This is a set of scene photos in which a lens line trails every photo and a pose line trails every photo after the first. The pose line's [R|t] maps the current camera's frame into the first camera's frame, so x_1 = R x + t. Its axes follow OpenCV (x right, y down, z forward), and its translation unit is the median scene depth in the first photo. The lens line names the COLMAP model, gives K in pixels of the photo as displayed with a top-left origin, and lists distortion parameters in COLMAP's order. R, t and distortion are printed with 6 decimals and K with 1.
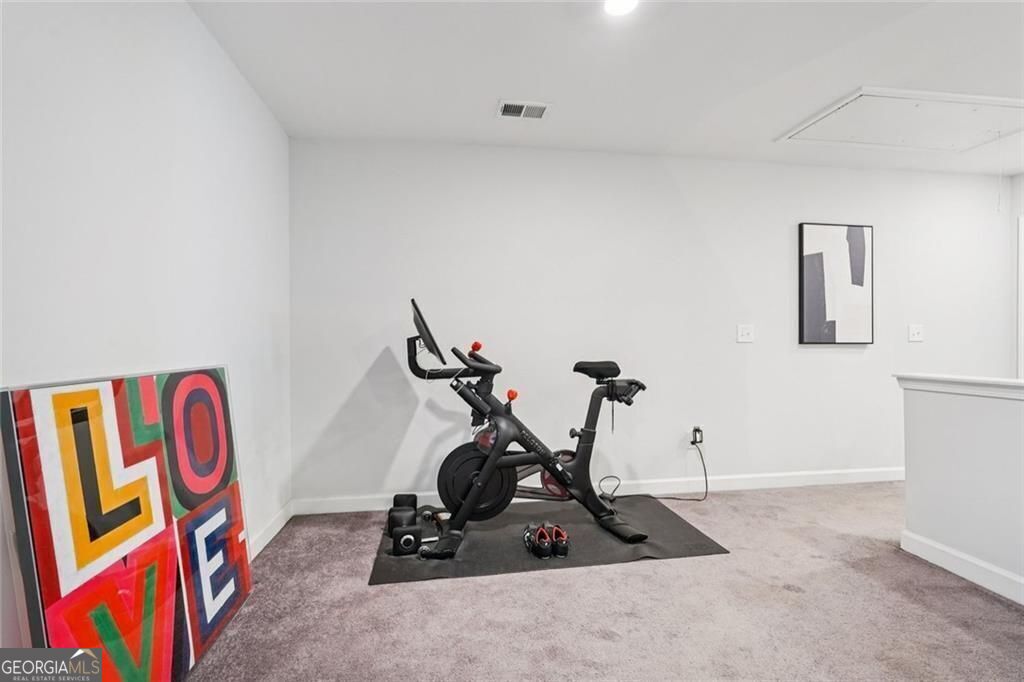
lens RADIAL K [[457.4, 0, 510.6], [0, 457.4, 345.8], [0, 0, 1]] dist [0.001419, -0.000397]
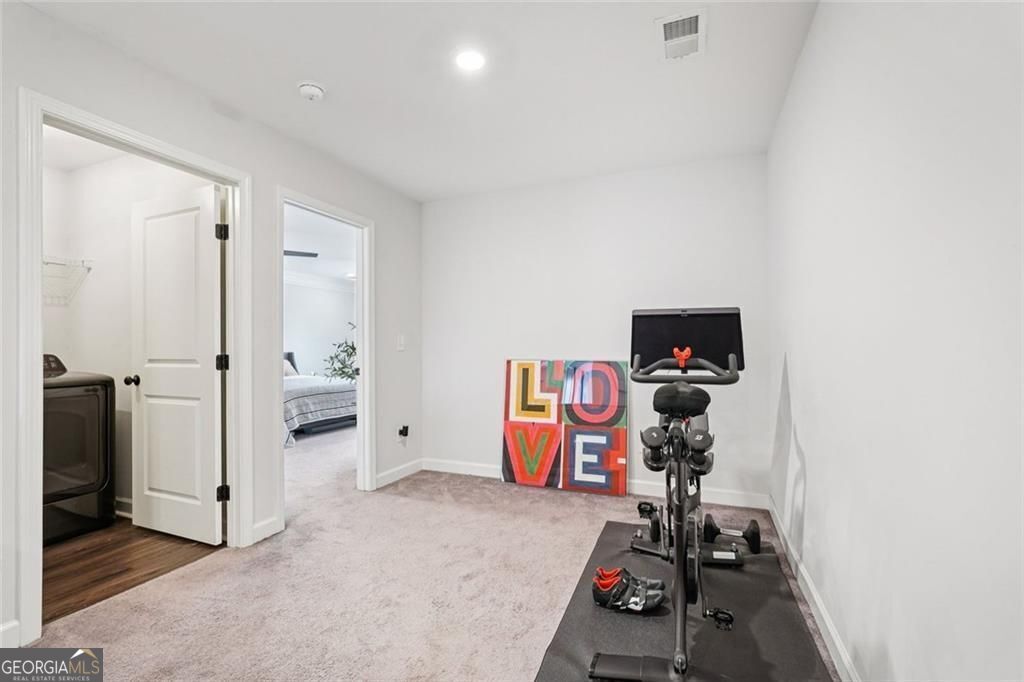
lens RADIAL K [[457.4, 0, 510.1], [0, 457.4, 344.7], [0, 0, 1]] dist [0.001419, -0.000397]
pose [[-0.522795, -0.011074, -0.852387, 1.485305], [-0.005690, 0.999939, -0.009501, 0.005967], [0.852440, -0.000117, -0.522826, 2.119892]]
